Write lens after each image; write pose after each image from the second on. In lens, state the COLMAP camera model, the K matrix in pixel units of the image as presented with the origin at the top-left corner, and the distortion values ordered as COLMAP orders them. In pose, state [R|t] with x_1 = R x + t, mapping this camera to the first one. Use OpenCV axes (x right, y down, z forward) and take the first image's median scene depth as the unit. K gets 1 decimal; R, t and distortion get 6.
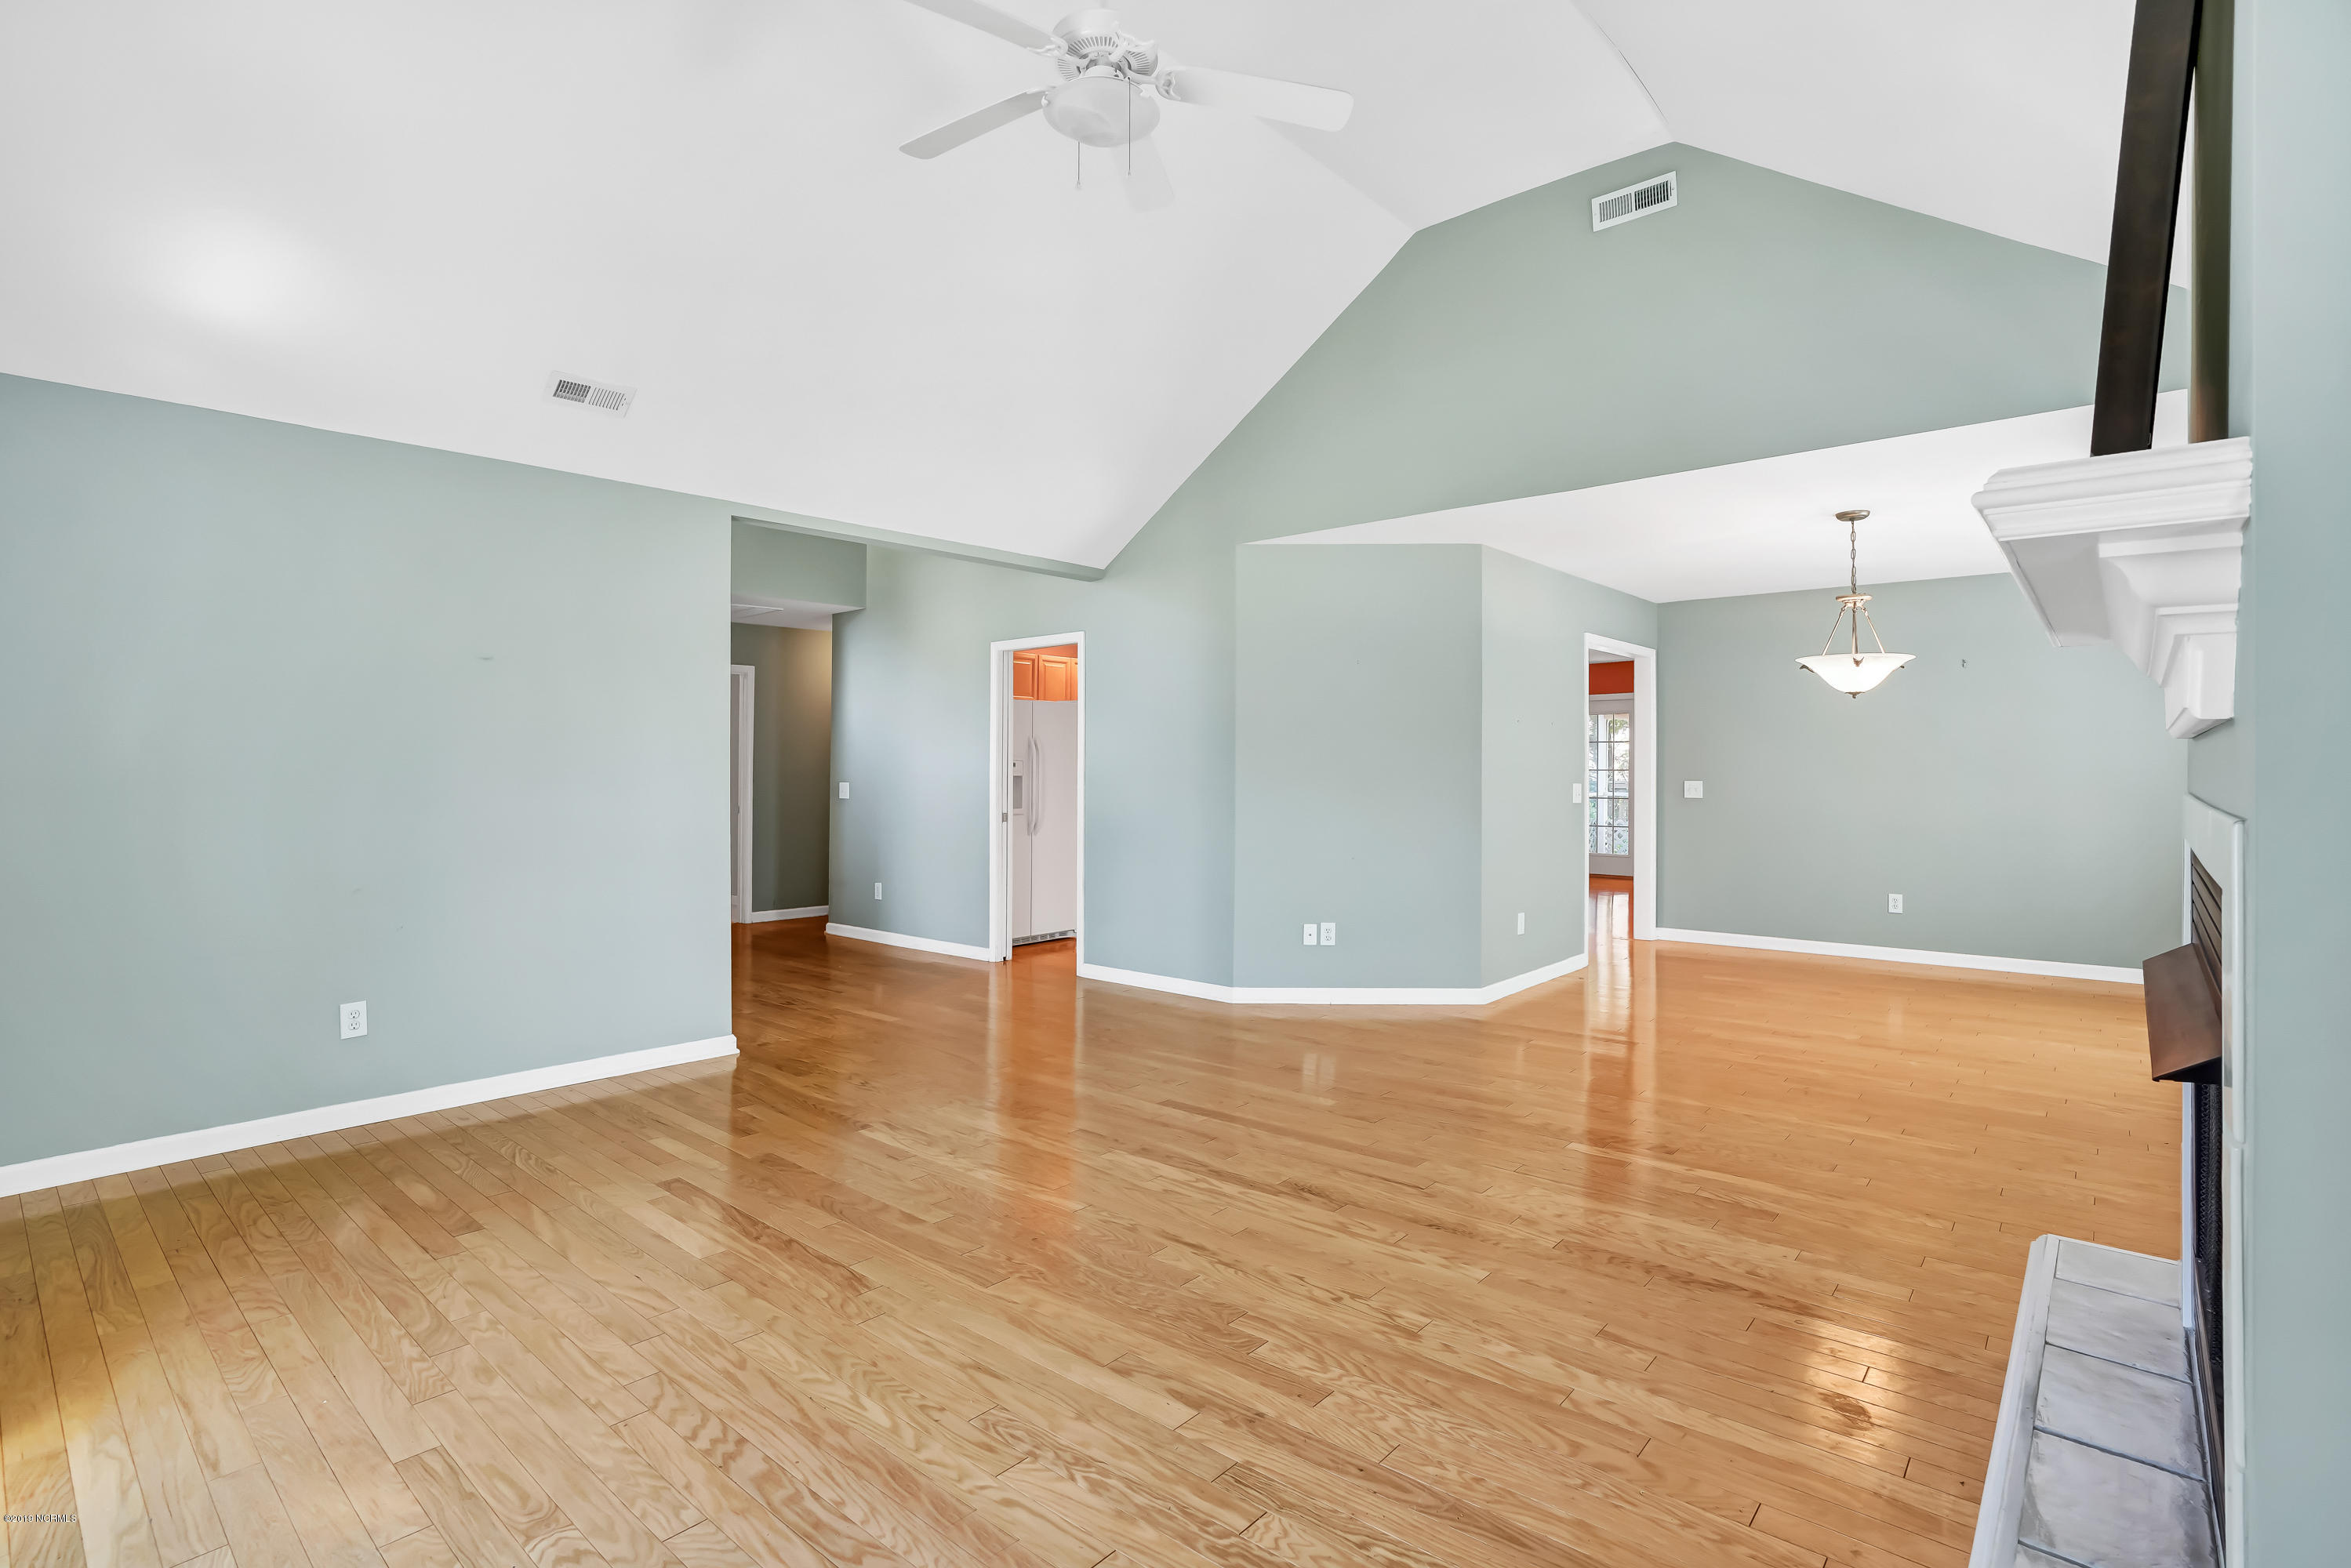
lens RADIAL K [[1108.8, 0, 1179.0], [0, 1108.8, 784.9], [0, 0, 1]] dist [-0.064734, 0.028786]
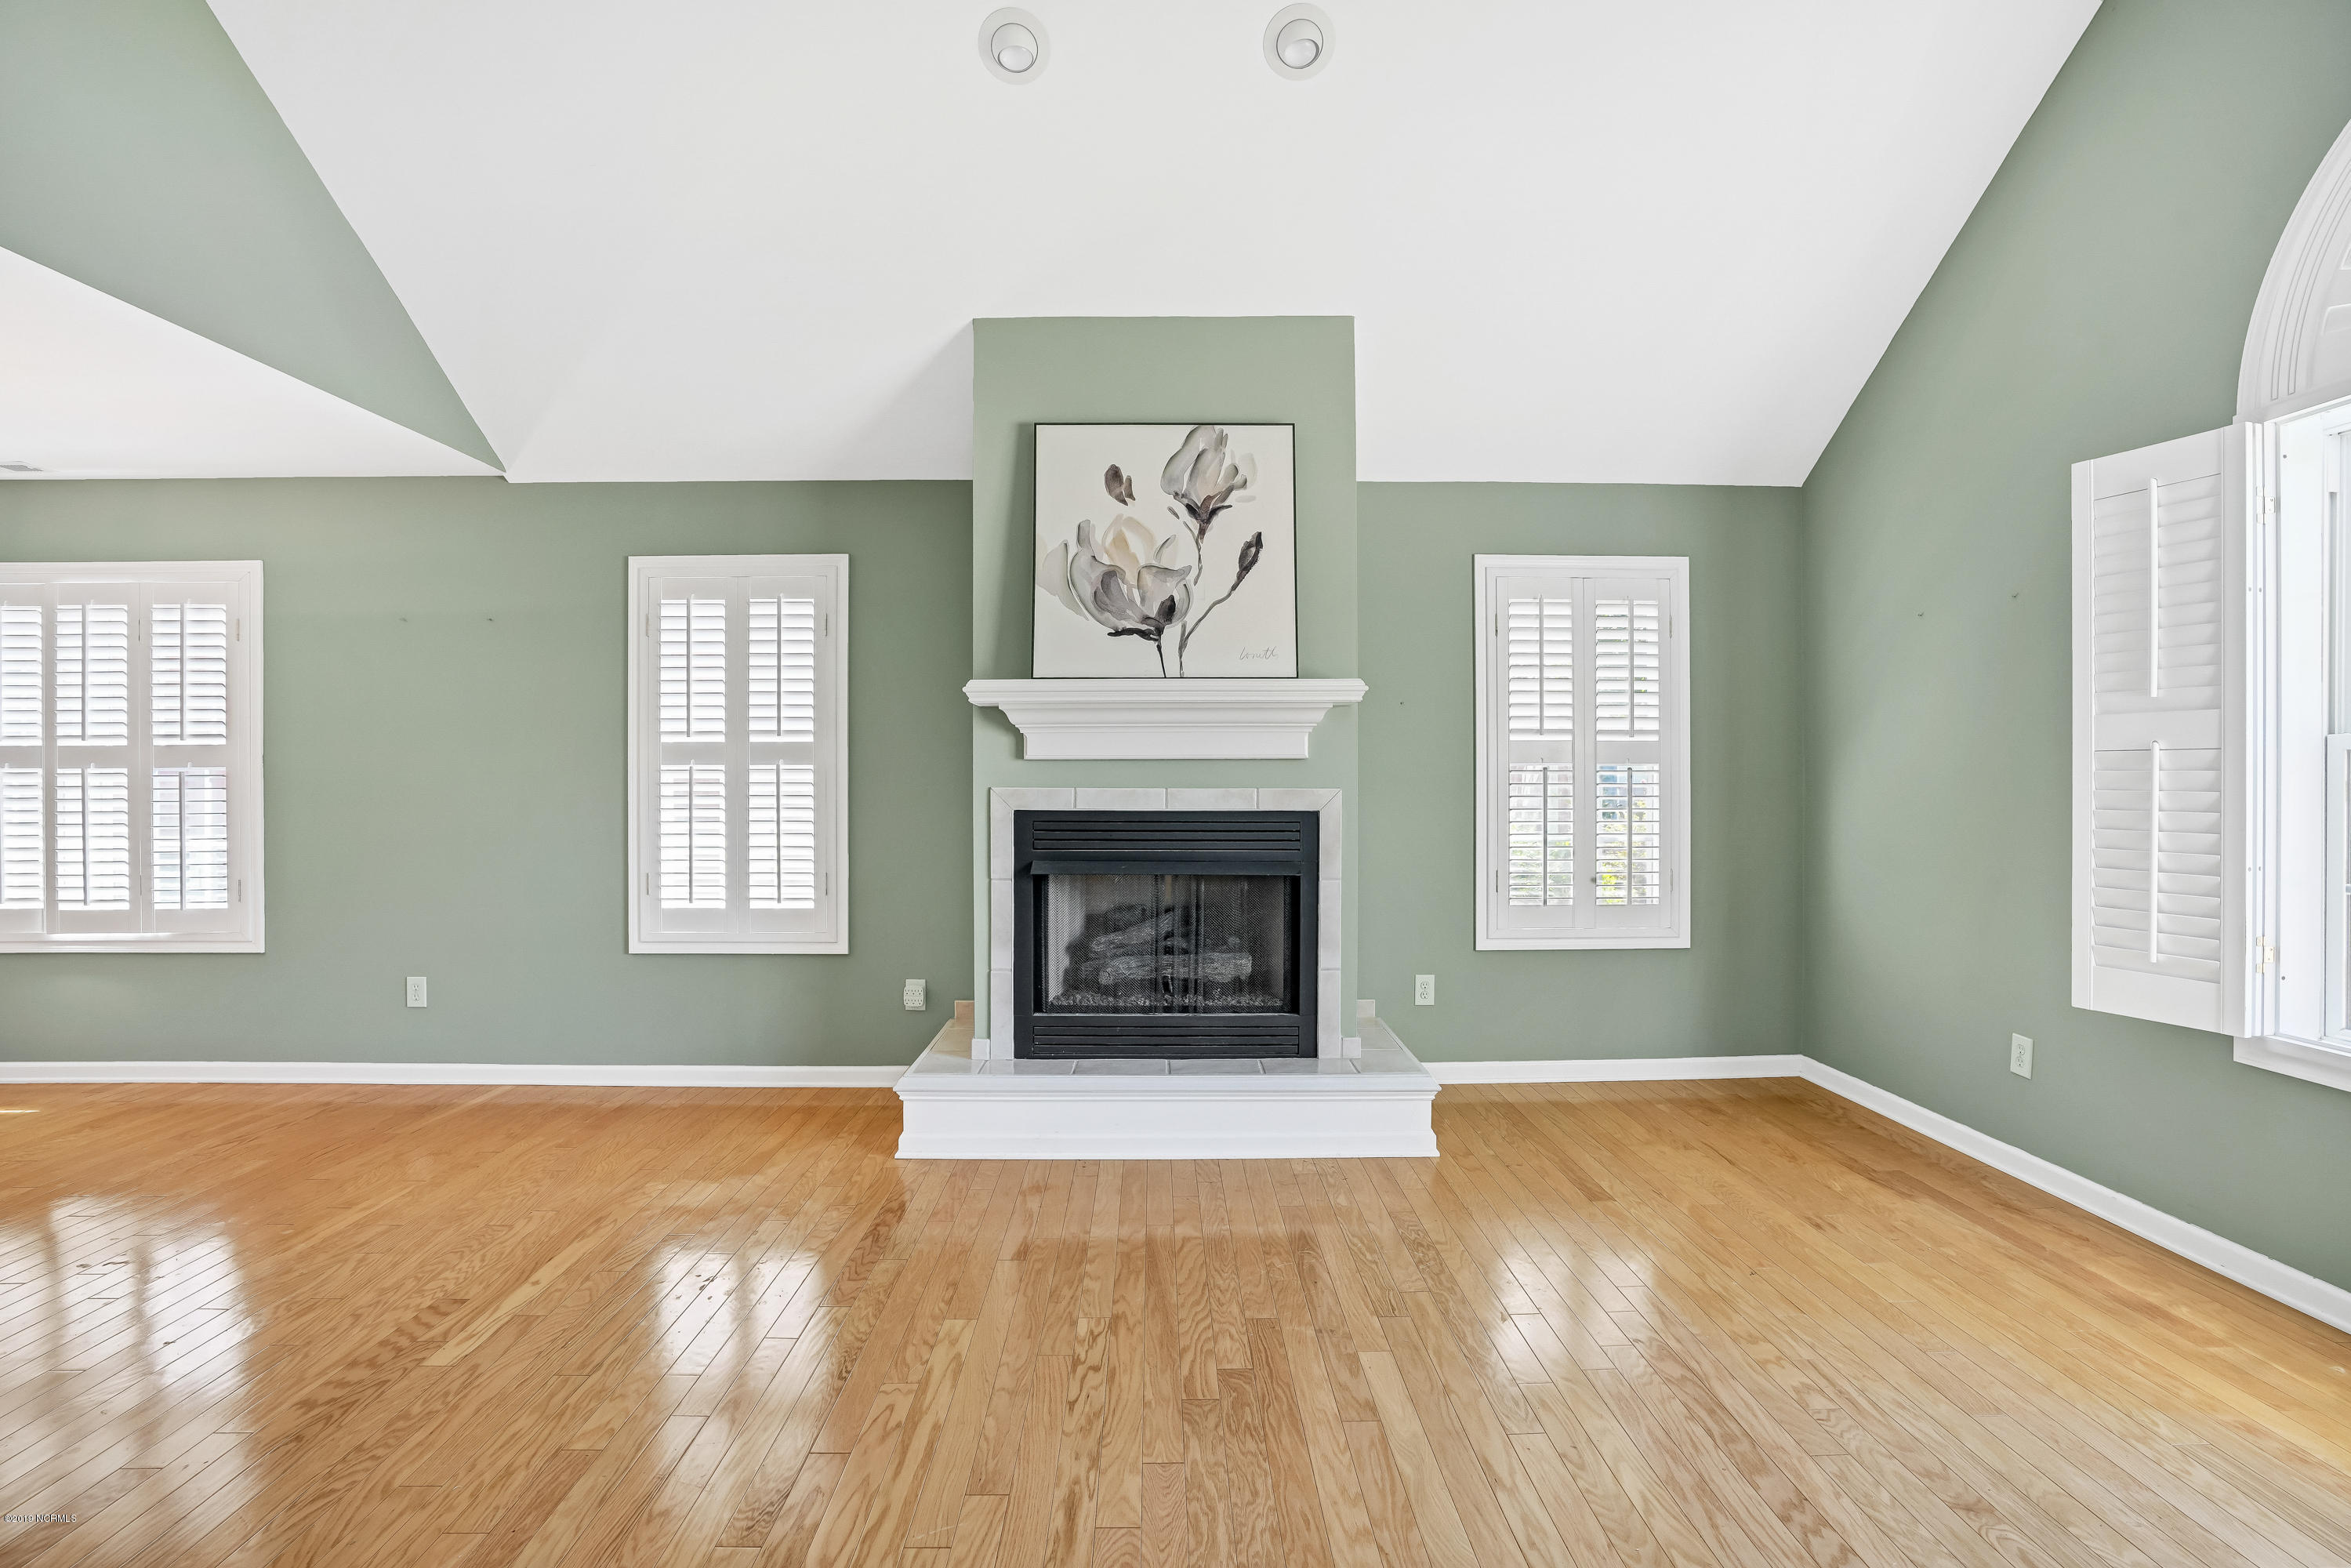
lens RADIAL K [[1109.0, 0, 1179.0], [0, 1109.0, 784.9], [0, 0, 1]] dist [-0.064734, 0.028786]
pose [[-0.669524, -0.001686, 0.742788, -0.542867], [0.005413, 0.999960, 0.007148, -0.019362], [-0.742770, 0.008806, -0.669488, 1.464775]]
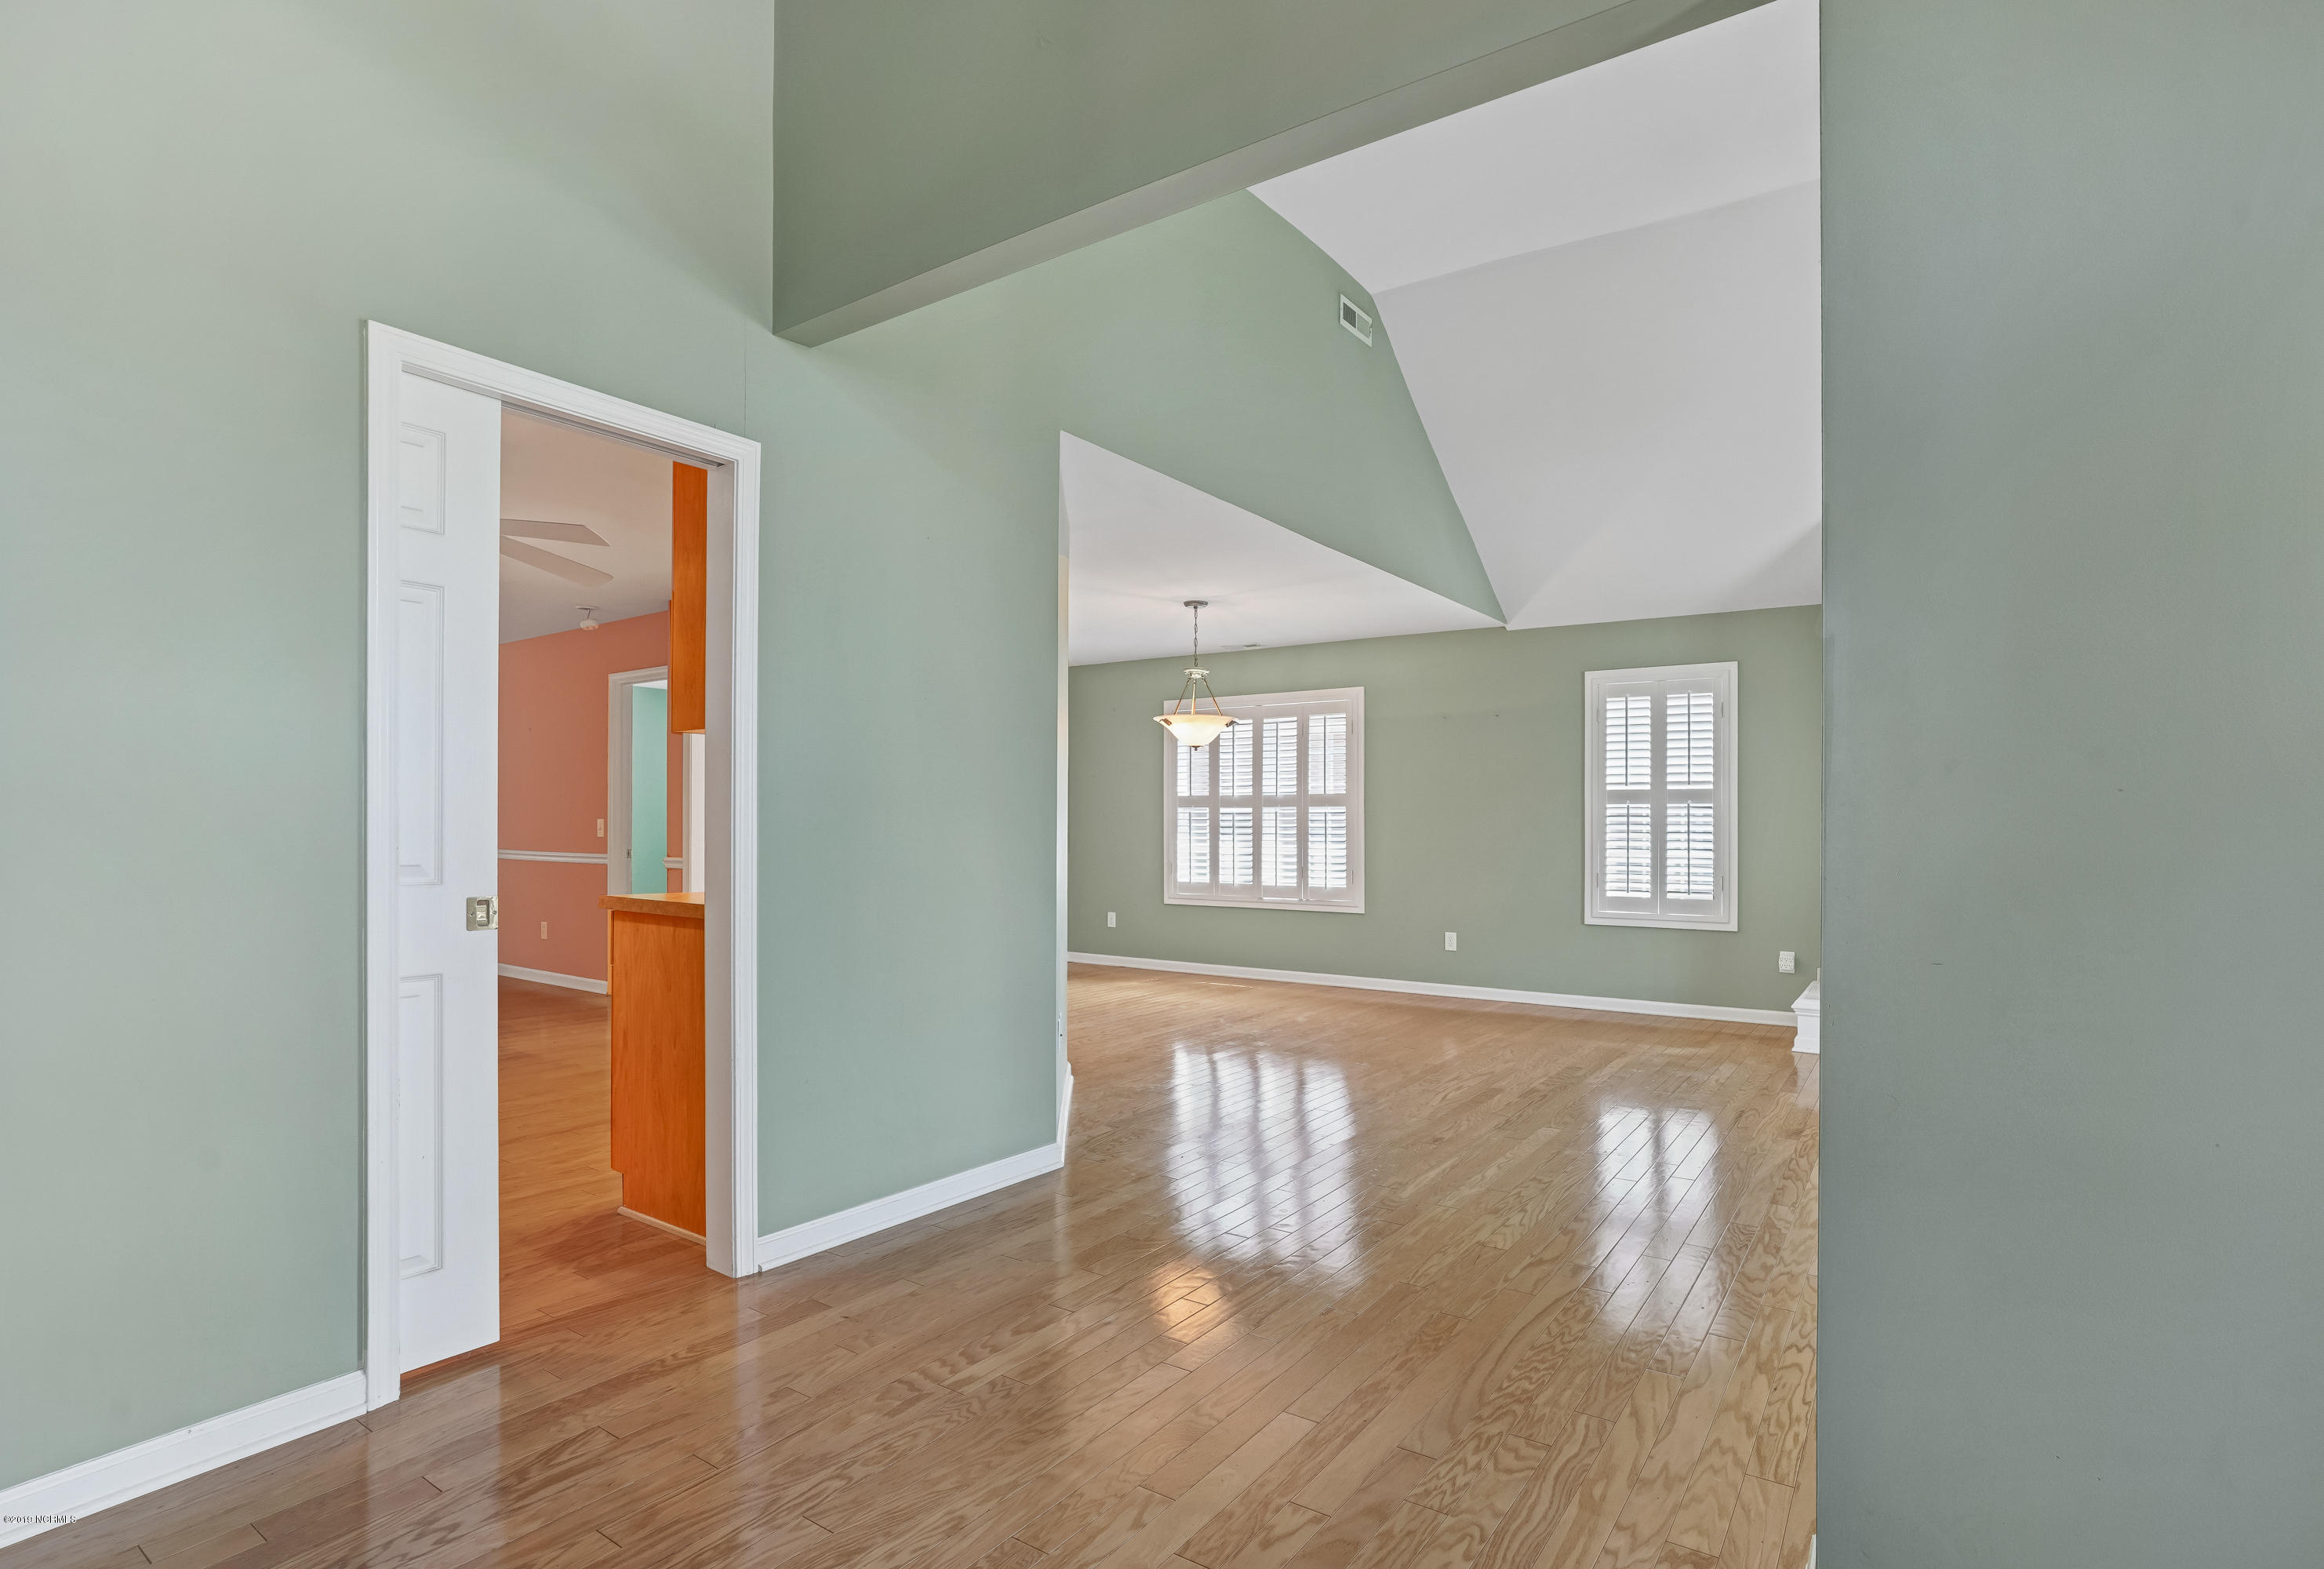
lens RADIAL K [[1160.5, 0, 1167.4], [0, 1160.5, 838.3], [0, 0, 1]] dist [-0.040497, 0.000692]
pose [[-0.122018, -0.007257, 0.992501, -1.340249], [-0.001836, 0.999973, 0.007086, 0.019270], [-0.992526, -0.000957, -0.122028, 2.274282]]
